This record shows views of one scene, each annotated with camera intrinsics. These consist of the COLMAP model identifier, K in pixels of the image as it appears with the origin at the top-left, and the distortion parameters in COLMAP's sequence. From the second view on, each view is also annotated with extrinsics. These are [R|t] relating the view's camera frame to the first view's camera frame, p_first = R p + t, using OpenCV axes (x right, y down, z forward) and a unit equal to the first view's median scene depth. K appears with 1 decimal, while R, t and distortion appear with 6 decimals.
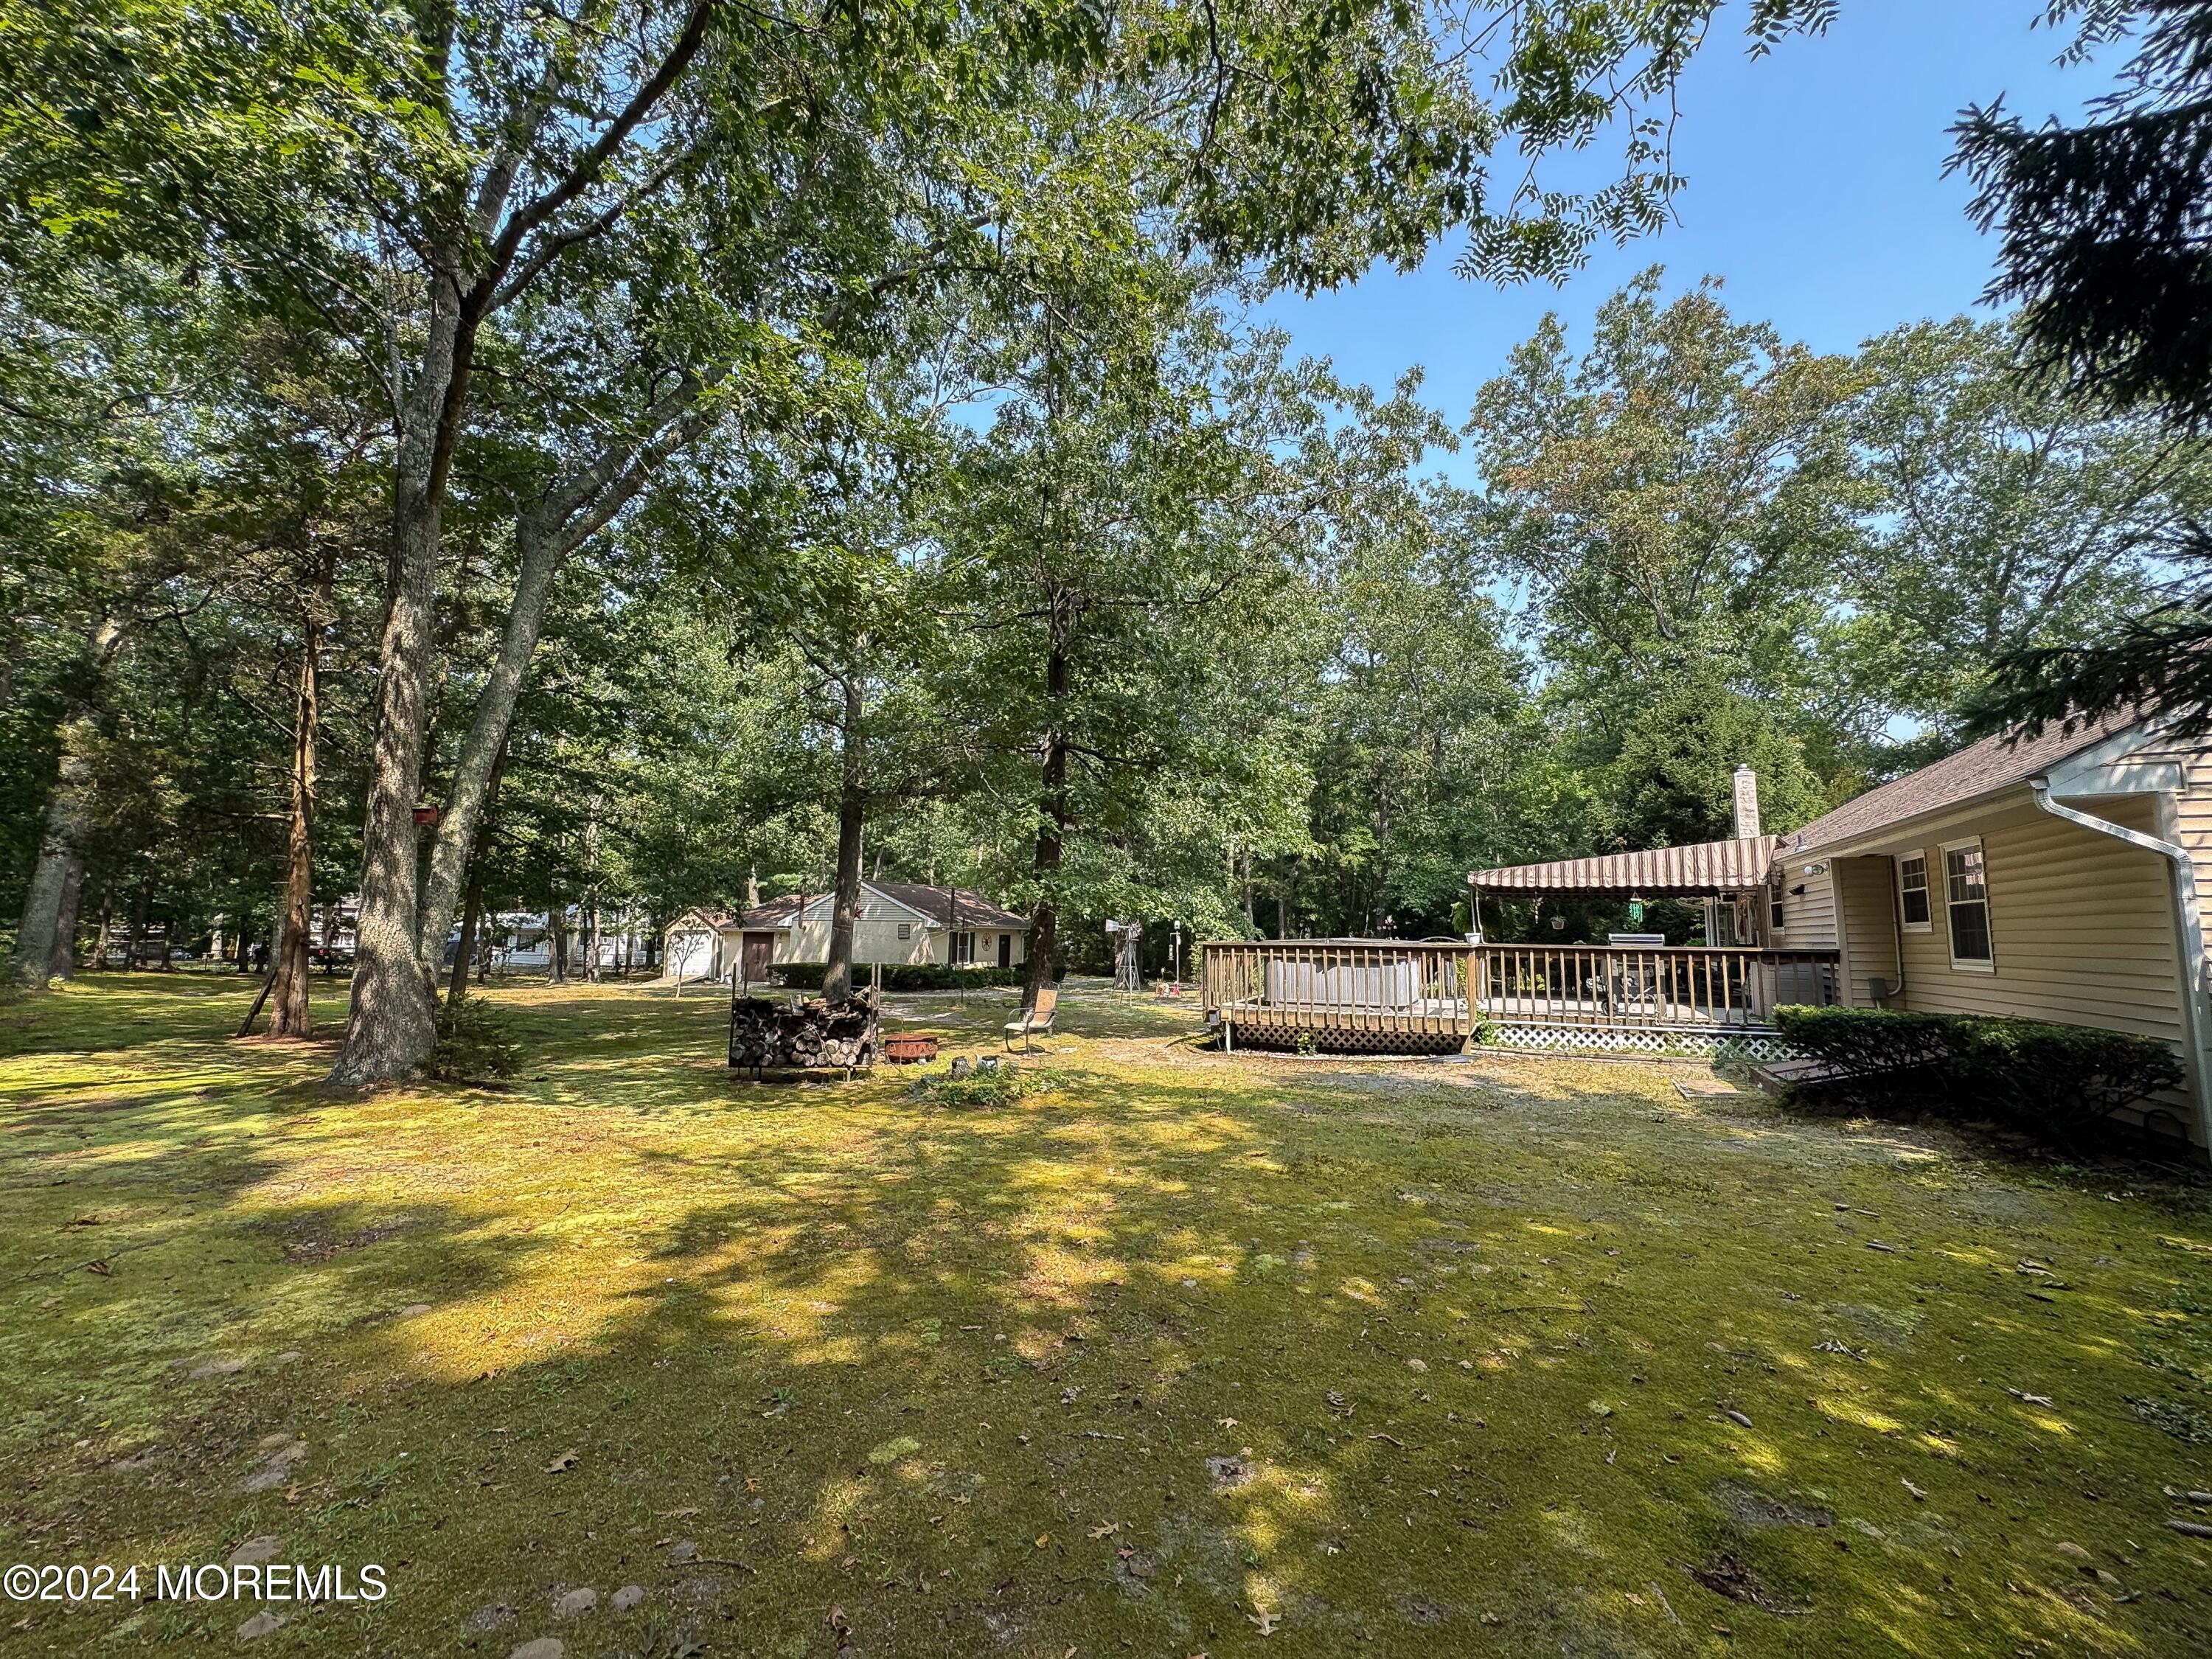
lens RADIAL K [[884.8, 0, 1114.6], [0, 884.8, 832.0], [0, 0, 1]] dist [0.004114, 0.000805]
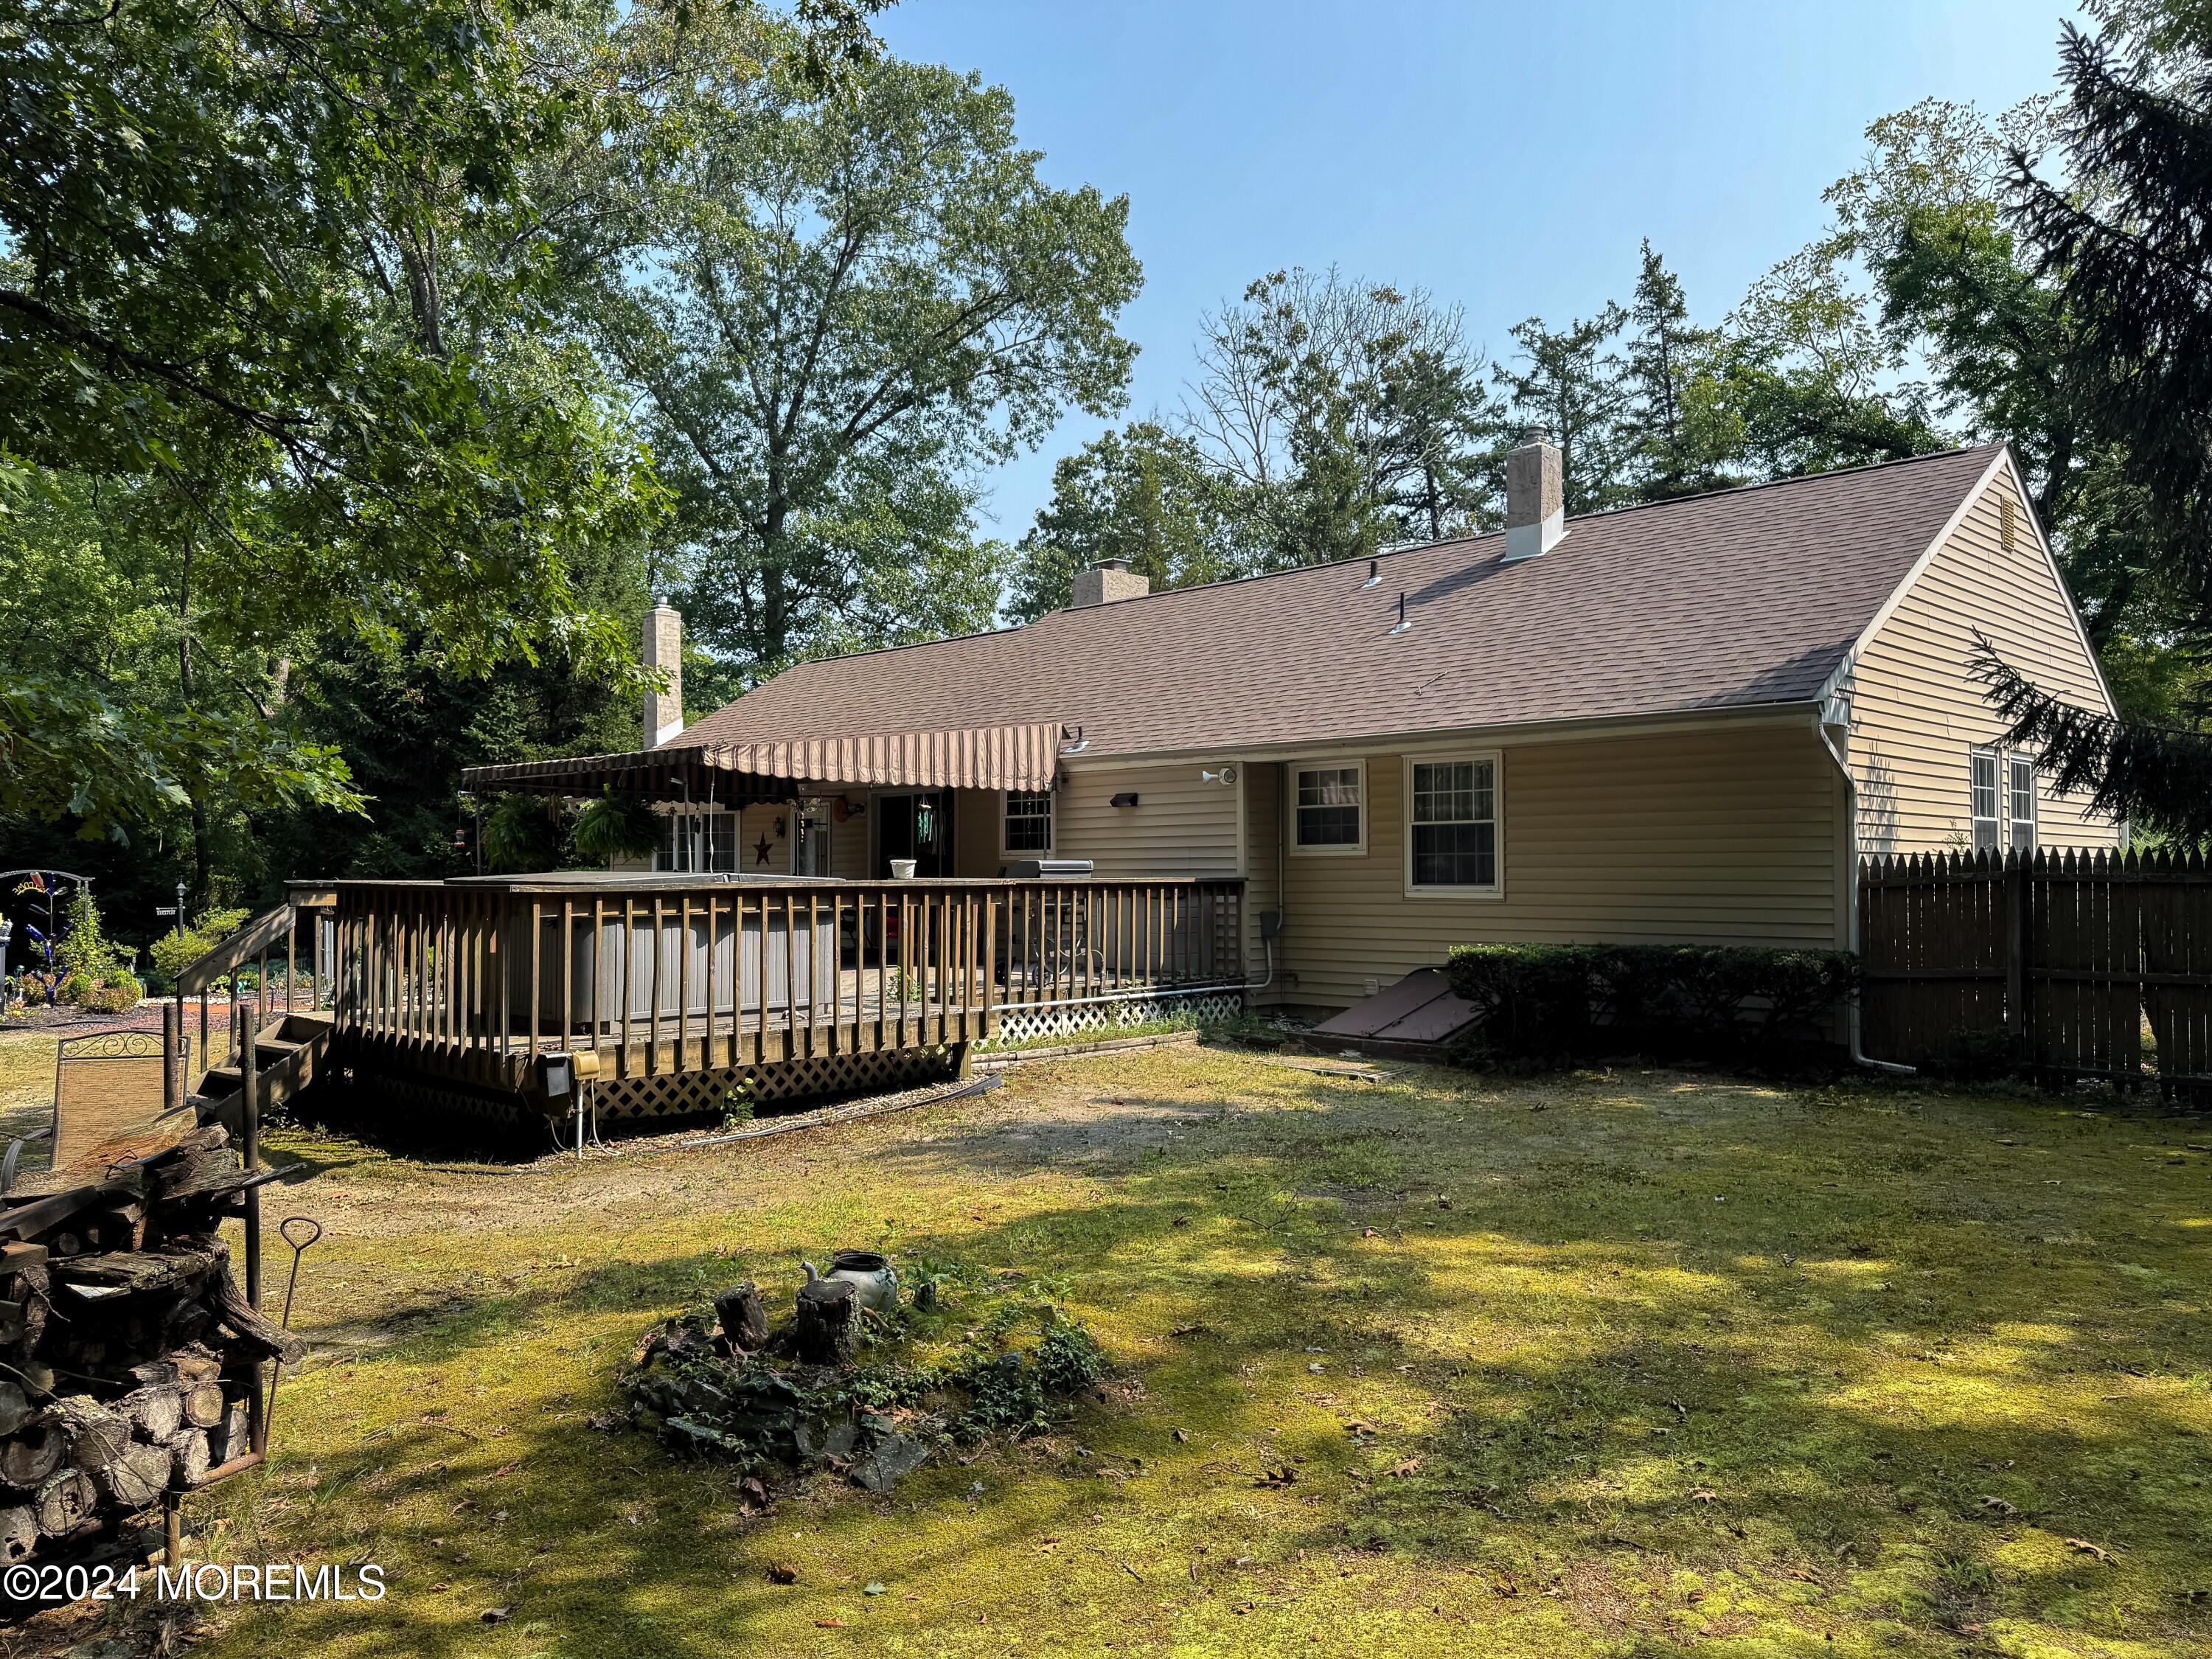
lens RADIAL K [[1564.1, 0, 1105.3], [0, 1564.1, 838.8], [0, 0, 1]] dist [0.059792, -0.043869]
pose [[0.355818, 0.007859, 0.934522, -0.504375], [-0.105952, 0.993857, 0.031982, 0.061667], [-0.928530, -0.110394, 0.354464, 0.584491]]
